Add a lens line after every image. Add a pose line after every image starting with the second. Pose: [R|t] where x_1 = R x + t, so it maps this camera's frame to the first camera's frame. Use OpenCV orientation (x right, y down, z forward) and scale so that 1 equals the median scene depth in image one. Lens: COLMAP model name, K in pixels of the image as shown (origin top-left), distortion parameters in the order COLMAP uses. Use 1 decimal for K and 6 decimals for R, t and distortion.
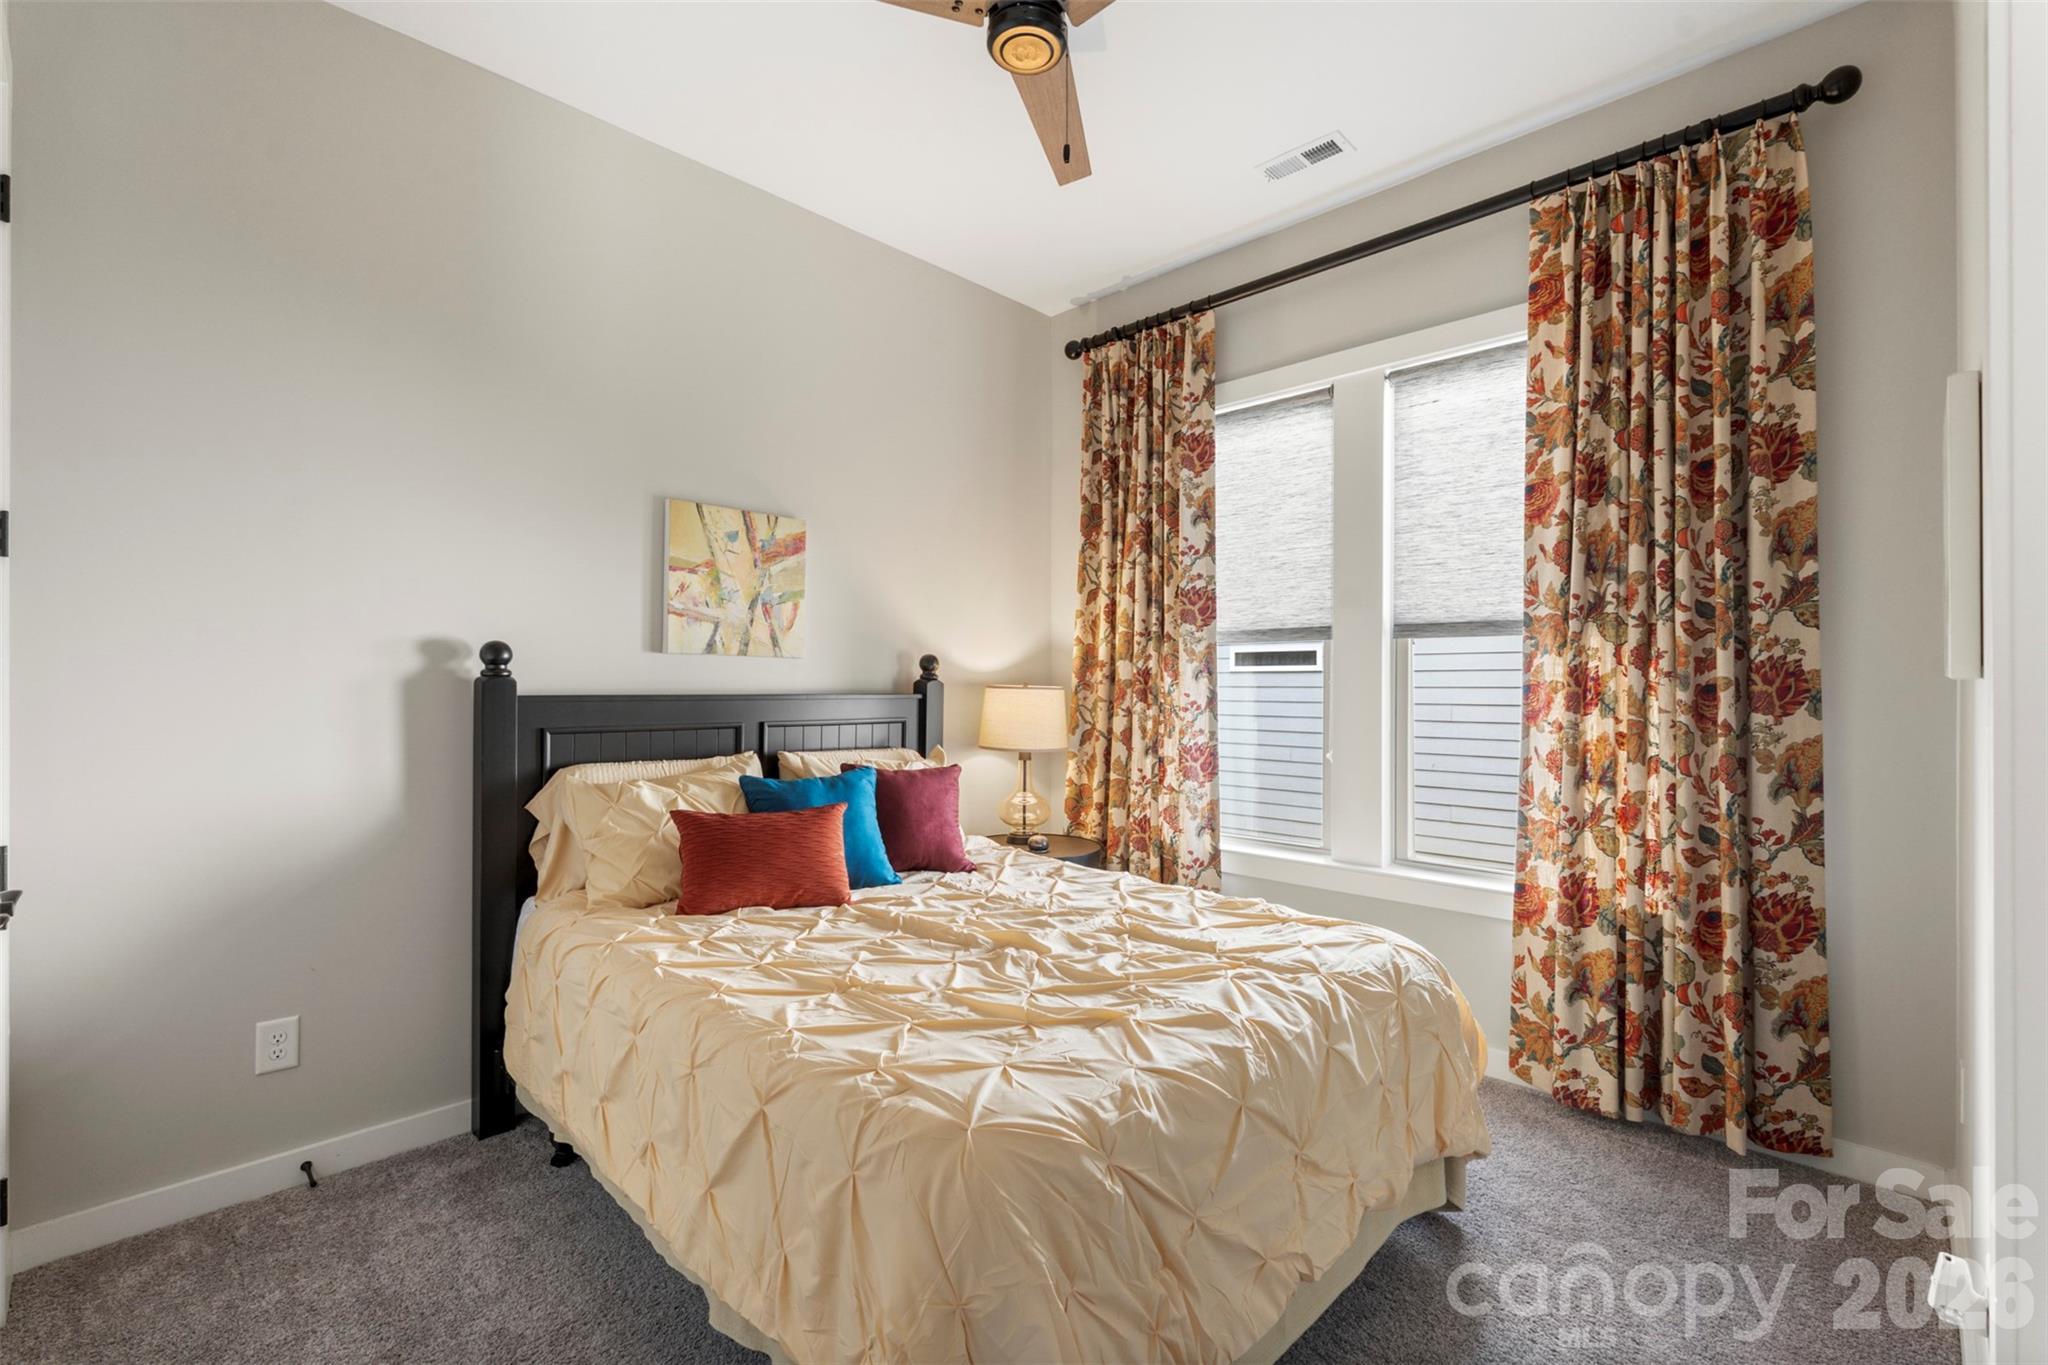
lens RADIAL K [[897.1, 0, 1030.3], [0, 897.1, 681.4], [0, 0, 1]] dist [-0.001677, -0.000829]
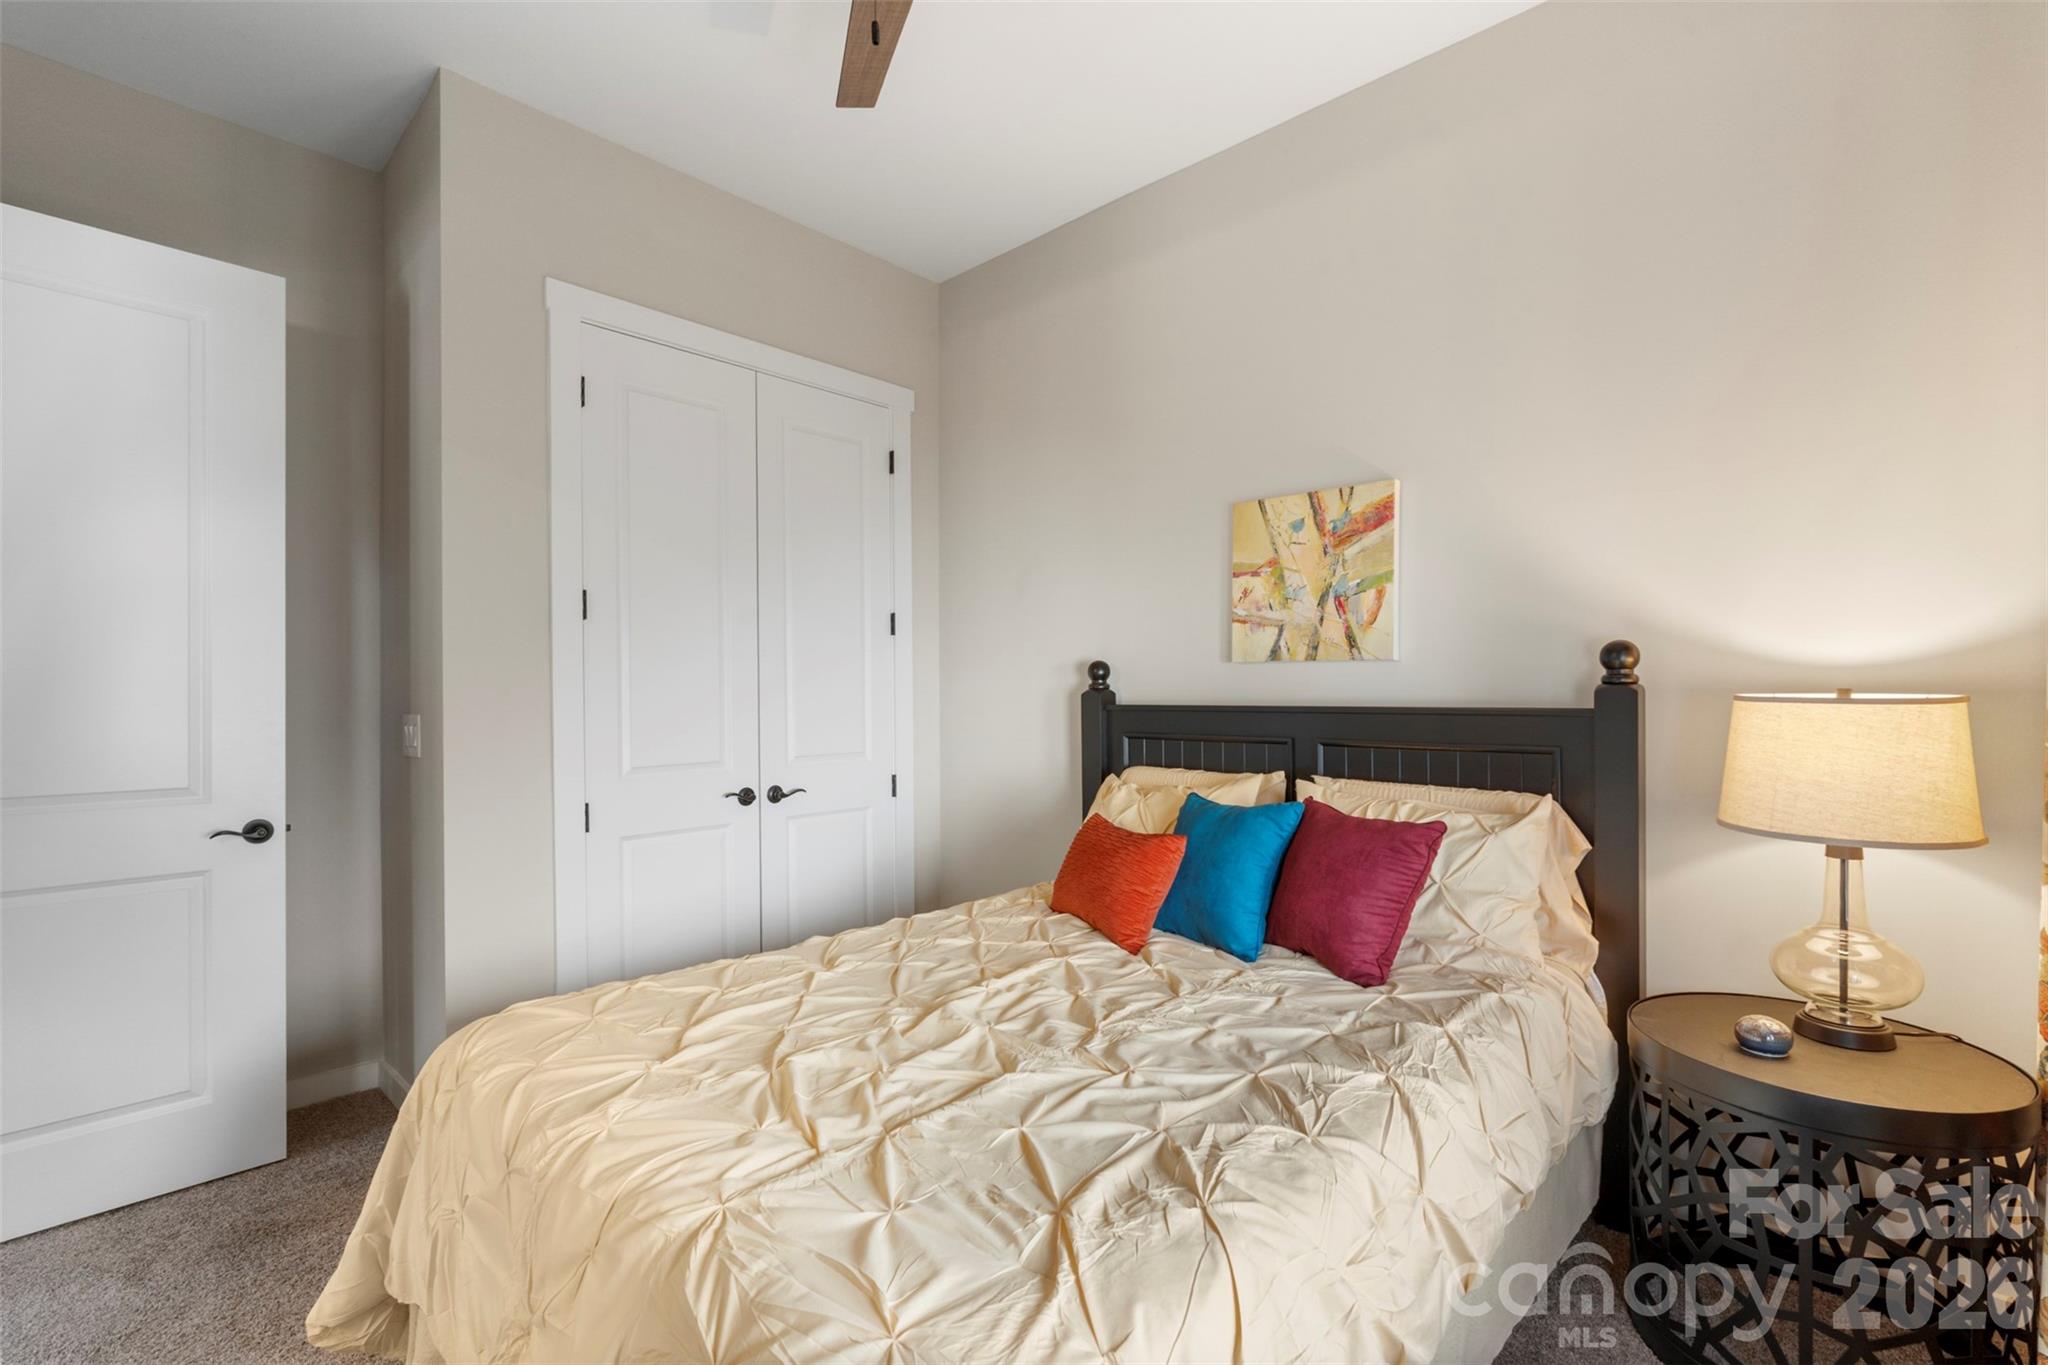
lens RADIAL K [[897.1, 0, 1025.6], [0, 897.1, 681.5], [0, 0, 1]] dist [-0.001677, -0.000829]
pose [[0.024614, -0.014982, -0.999585, 0.457989], [0.009126, 0.999849, -0.014761, 0.001085], [0.999655, -0.008759, 0.024747, 0.606850]]
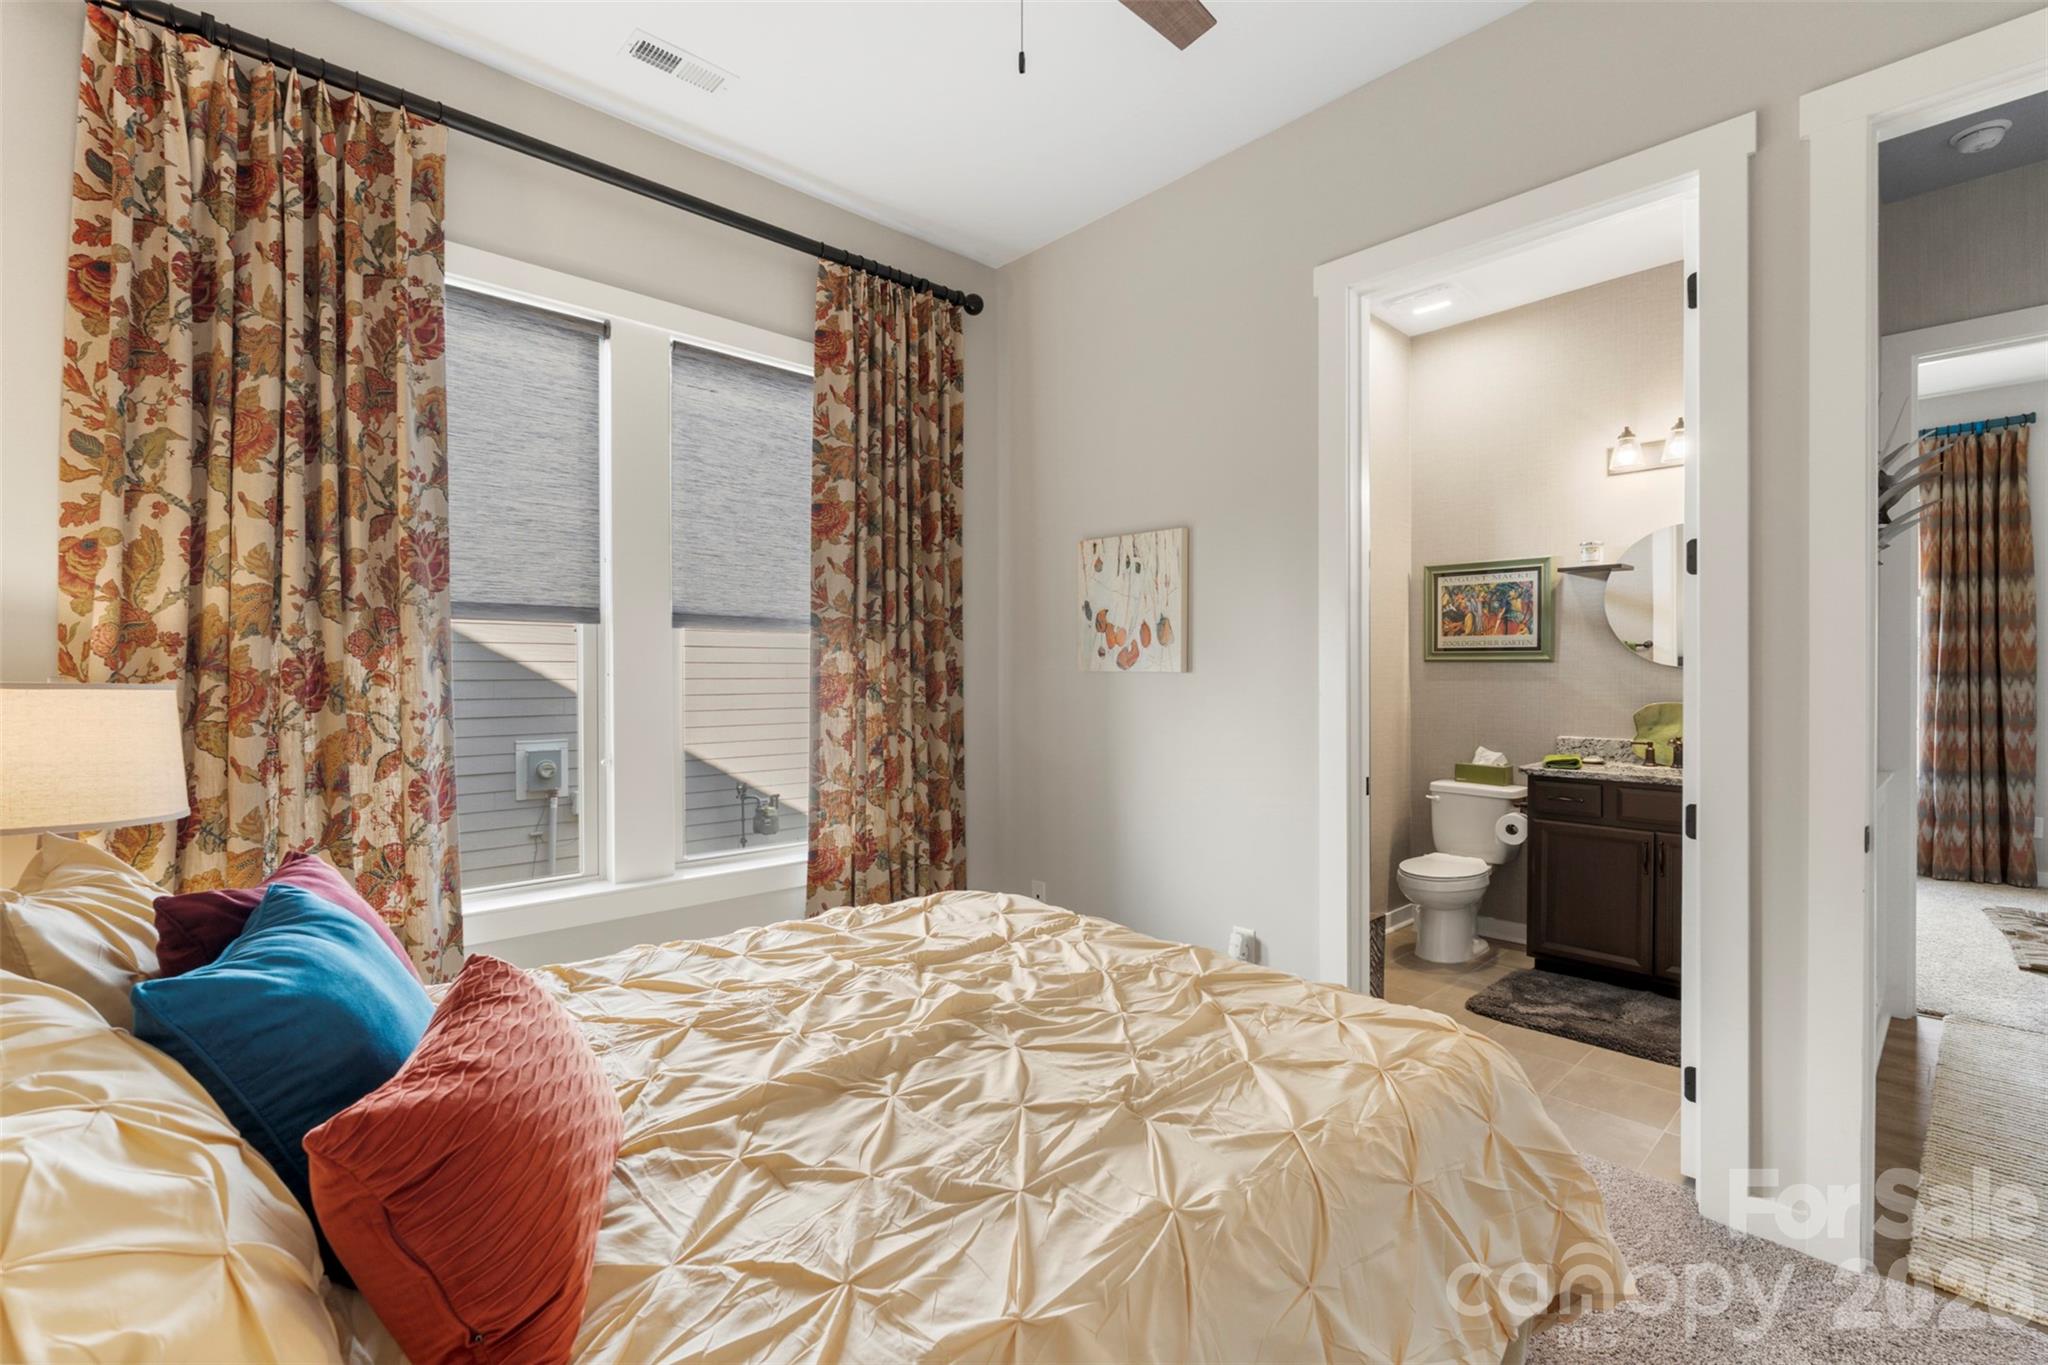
lens RADIAL K [[897.1, 0, 1028.5], [0, 897.1, 684.6], [0, 0, 1]] dist [-0.001677, -0.000829]
pose [[0.049094, -0.011554, 0.998727, -0.605175], [0.000176, 0.999933, 0.011559, 0.000695], [-0.998794, -0.000392, 0.049093, 0.695941]]
